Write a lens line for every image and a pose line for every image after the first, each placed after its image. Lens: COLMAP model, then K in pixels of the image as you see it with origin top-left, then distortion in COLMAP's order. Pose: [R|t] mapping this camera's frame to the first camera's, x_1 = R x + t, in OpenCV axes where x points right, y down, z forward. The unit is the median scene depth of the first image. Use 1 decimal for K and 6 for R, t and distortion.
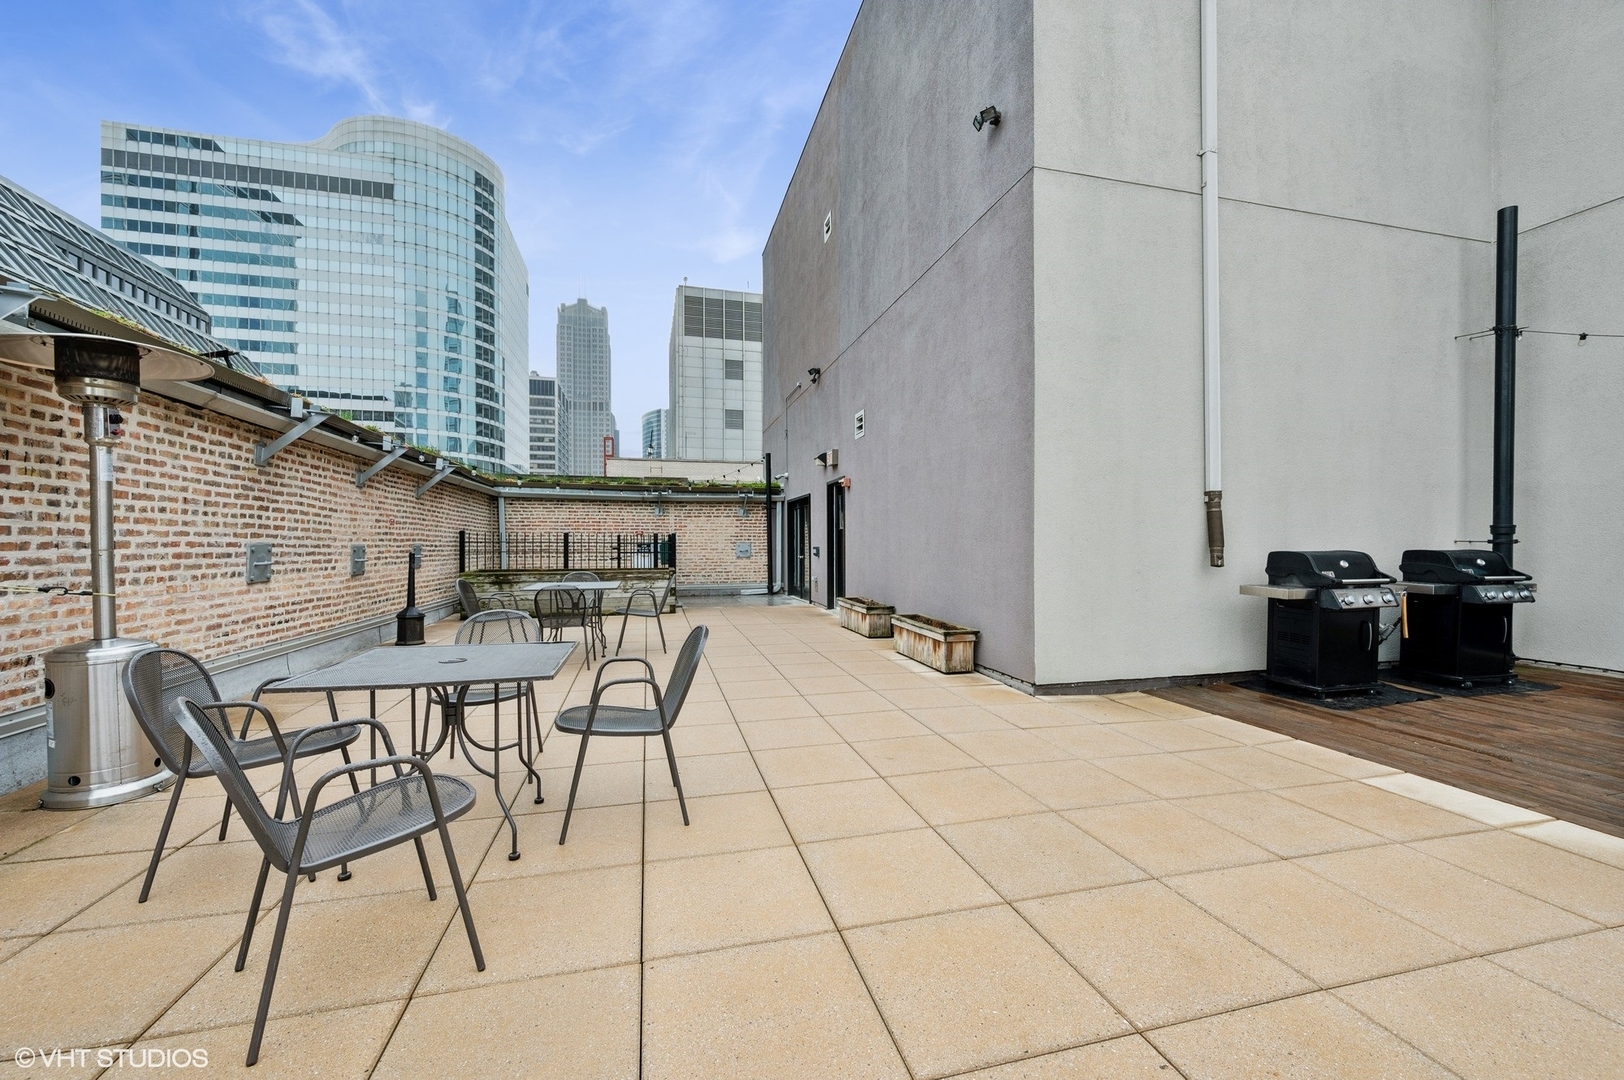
lens RADIAL K [[642.1, 0, 817.4], [0, 642.1, 545.5], [0, 0, 1]] dist [-0.000536, -0.000229]
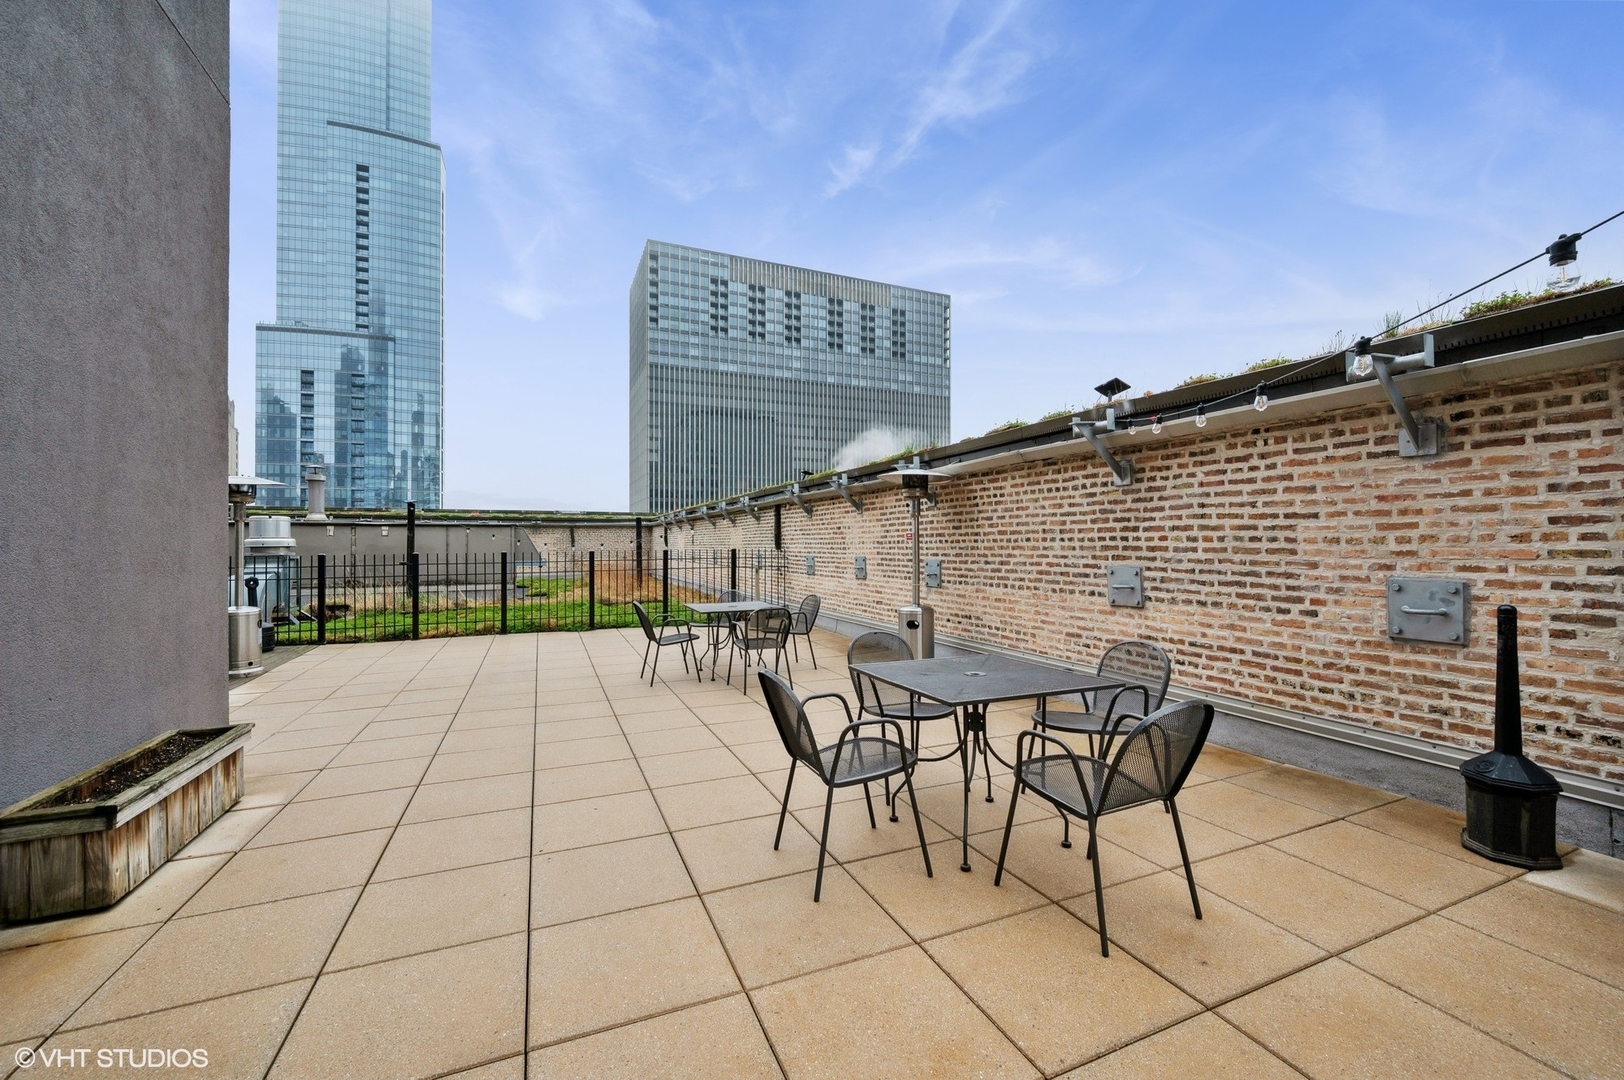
lens RADIAL K [[642.1, 0, 817.4], [0, 642.1, 545.5], [0, 0, 1]] dist [-0.000536, -0.000229]
pose [[-0.988787, 0.002658, -0.149310, -0.310112], [0.002550, 0.999996, 0.000916, -0.041513], [0.149312, 0.000525, -0.988790, 2.175150]]
